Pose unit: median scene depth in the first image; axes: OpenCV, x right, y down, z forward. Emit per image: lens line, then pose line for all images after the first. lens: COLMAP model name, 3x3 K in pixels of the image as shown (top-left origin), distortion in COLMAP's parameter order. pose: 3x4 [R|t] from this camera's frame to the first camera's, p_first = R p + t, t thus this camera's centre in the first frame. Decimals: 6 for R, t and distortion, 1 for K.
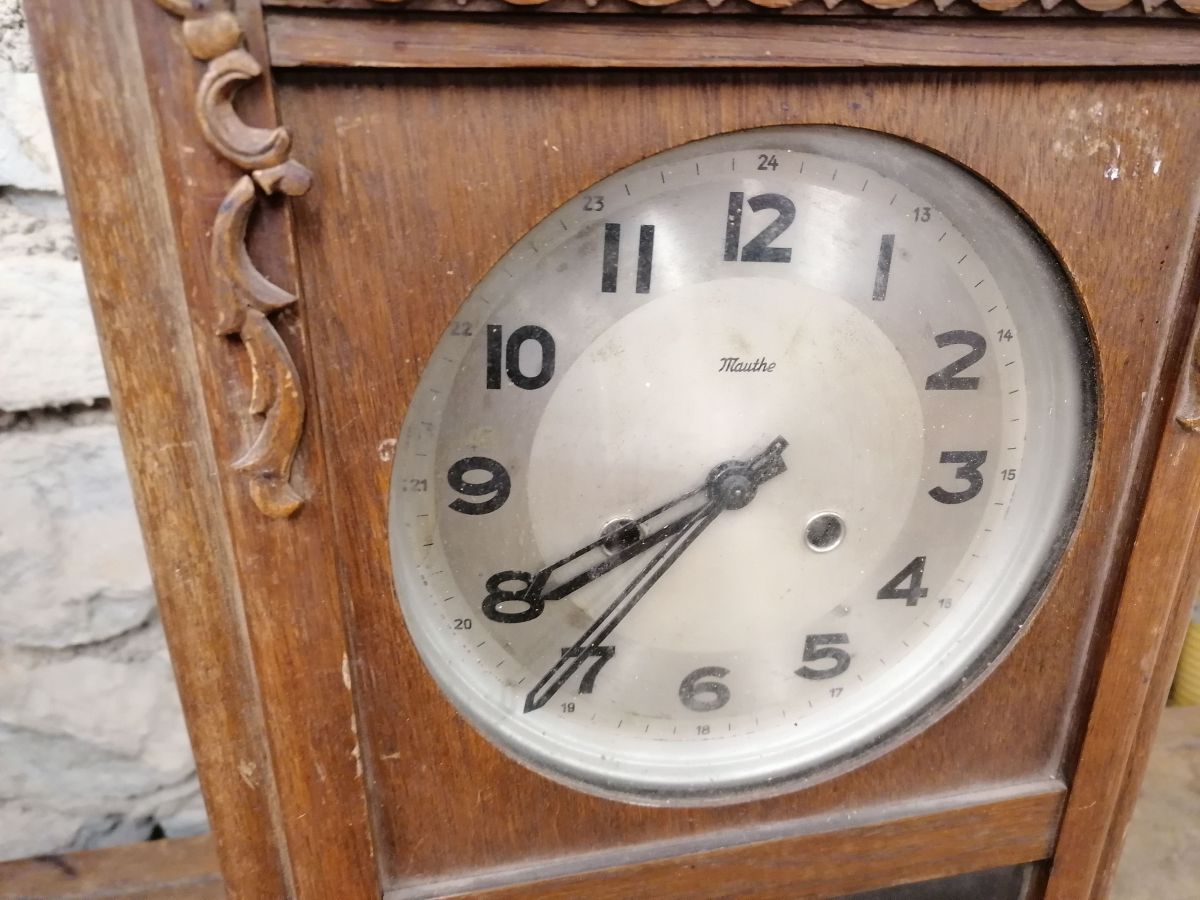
lens RADIAL K [[927.0, 0, 606.8], [0, 927.0, 445.6], [0, 0, 1]] dist [0.010117, -0.005138]
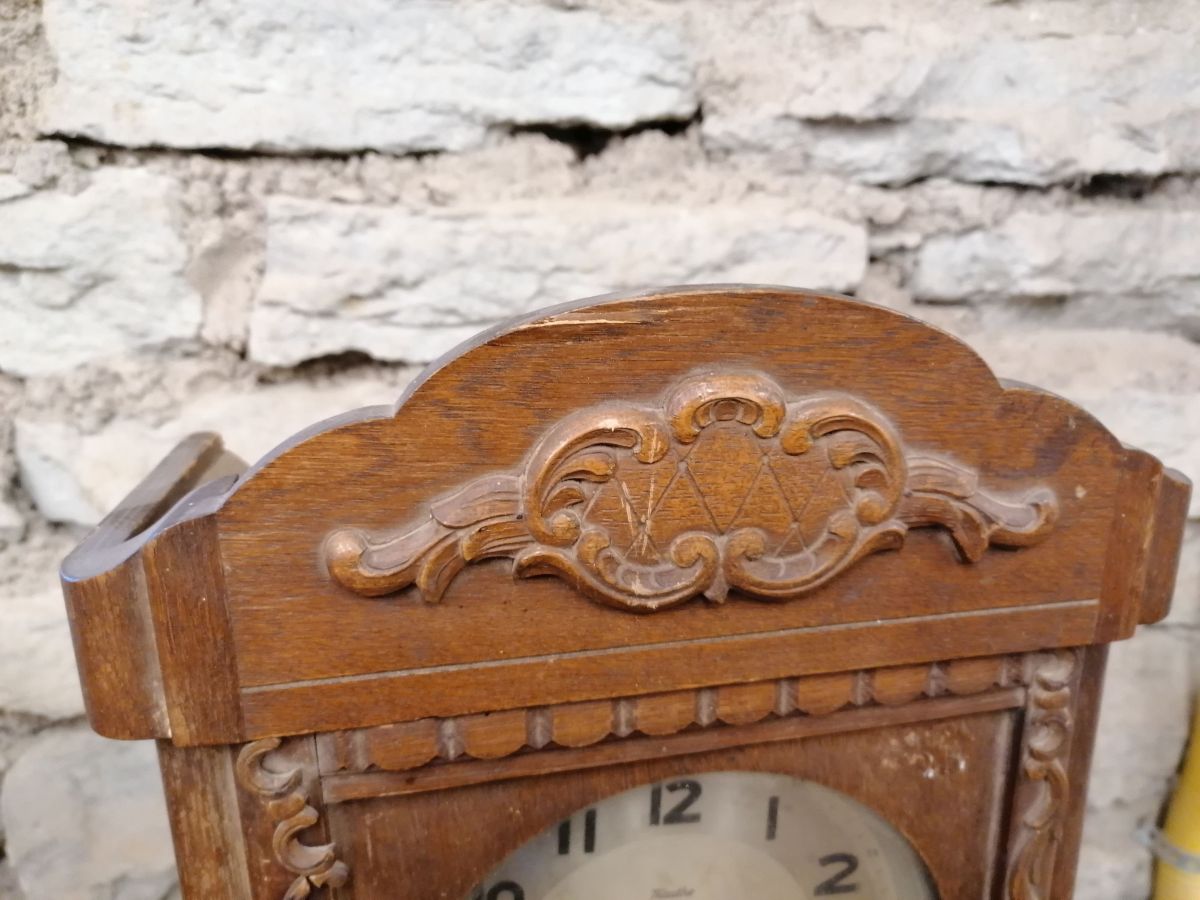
lens RADIAL K [[934.2, 0, 609.8], [0, 934.2, 446.0], [0, 0, 1]] dist [-0.000932, 0.004971]
pose [[0.999867, -0.016005, -0.003059, 0.081716], [0.015471, 0.991377, -0.130125, -0.573044], [0.005115, 0.130060, 0.991493, -0.411030]]
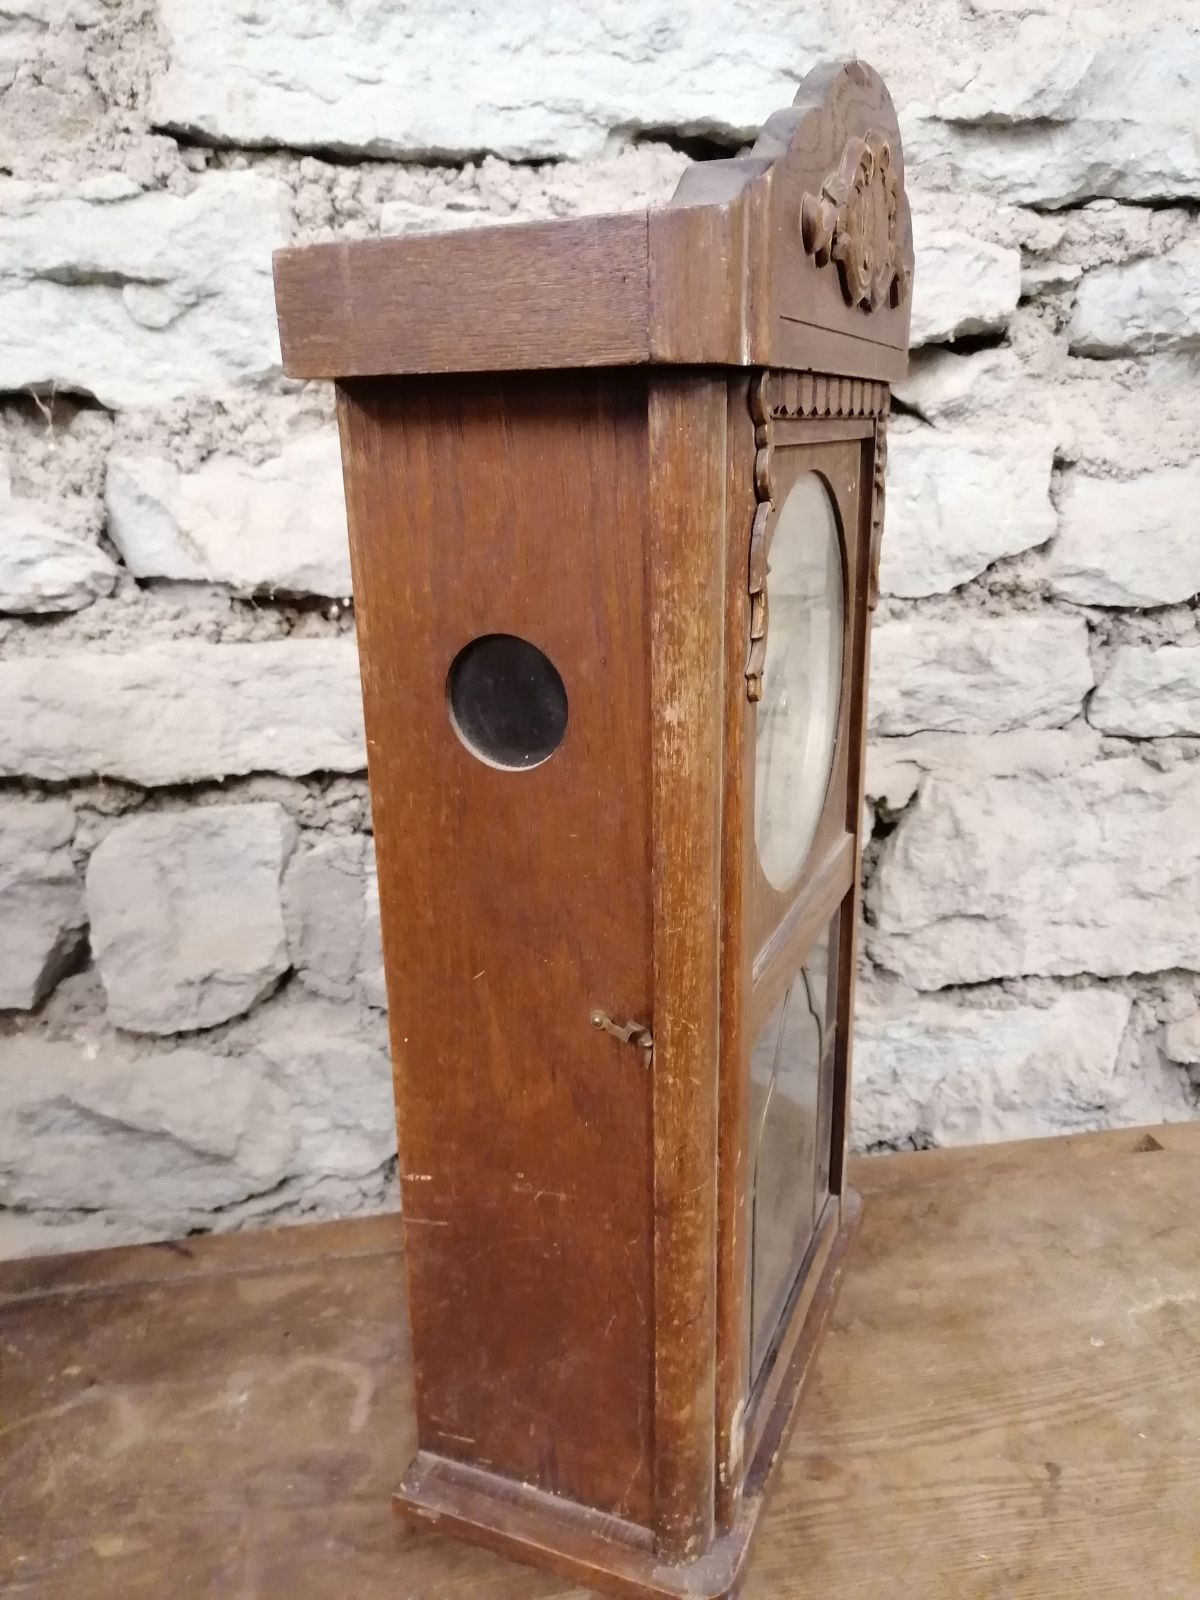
lens RADIAL K [[1221.7, 0, 605.1], [0, 1221.7, 804.7], [0, 0, 1]] dist [0.022795, -0.003416]
pose [[0.999348, -0.020733, -0.029567, -0.250867], [0.017269, 0.993452, -0.112937, 0.410442], [0.031715, 0.112352, 0.993162, -0.973602]]
